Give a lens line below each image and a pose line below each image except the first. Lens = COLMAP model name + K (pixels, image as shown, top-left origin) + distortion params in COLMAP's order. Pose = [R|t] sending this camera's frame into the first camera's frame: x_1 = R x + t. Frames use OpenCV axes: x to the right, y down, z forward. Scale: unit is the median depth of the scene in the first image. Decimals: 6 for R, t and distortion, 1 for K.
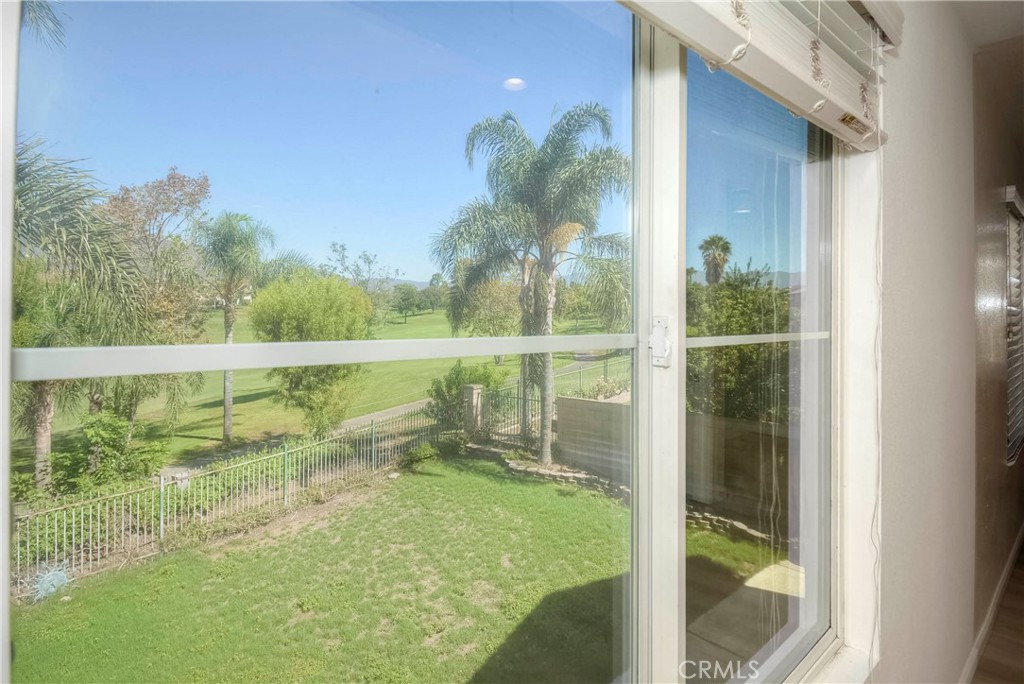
lens RADIAL K [[526.7, 0, 512.7], [0, 526.7, 319.5], [0, 0, 1]] dist [-0.000677, -0.000877]
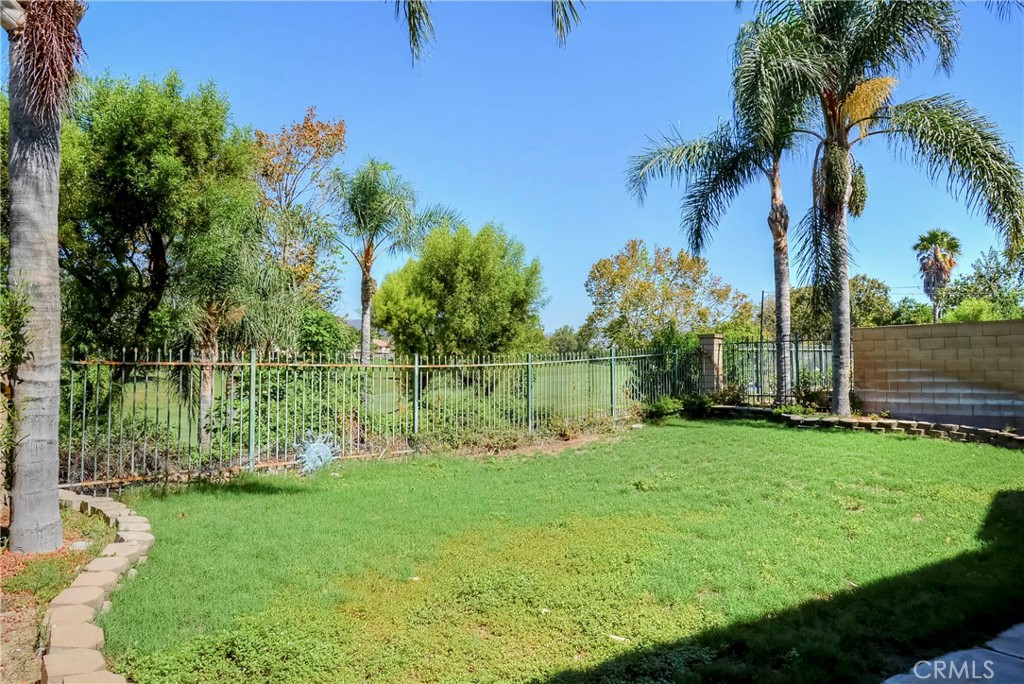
lens RADIAL K [[671.1, 0, 513.5], [0, 671.1, 352.3], [0, 0, 1]] dist [-0.003491, -0.001475]
pose [[0.987185, -0.015863, -0.158787, -0.238077], [0.009086, 0.999020, -0.043312, 0.222767], [0.159319, 0.041315, 0.986362, 0.016324]]
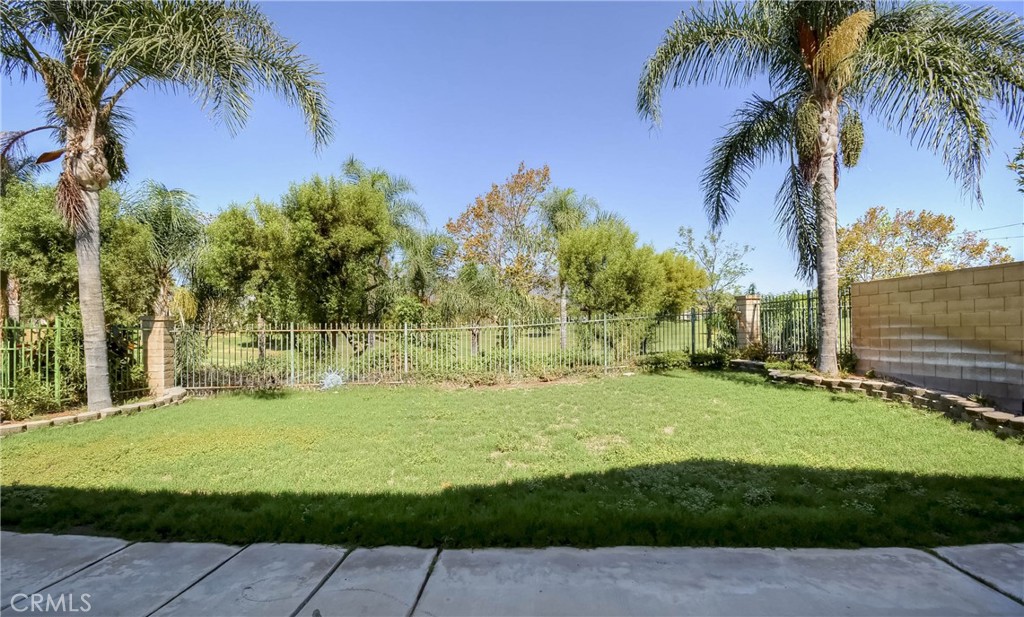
lens RADIAL K [[454.9, 0, 517.7], [0, 454.9, 336.8], [0, 0, 1]] dist [-0.016381, -0.000509]
pose [[0.719635, -0.009024, -0.694294, 0.188256], [0.009889, 0.999947, -0.002747, 0.222096], [0.694283, -0.004889, 0.719686, 0.266516]]
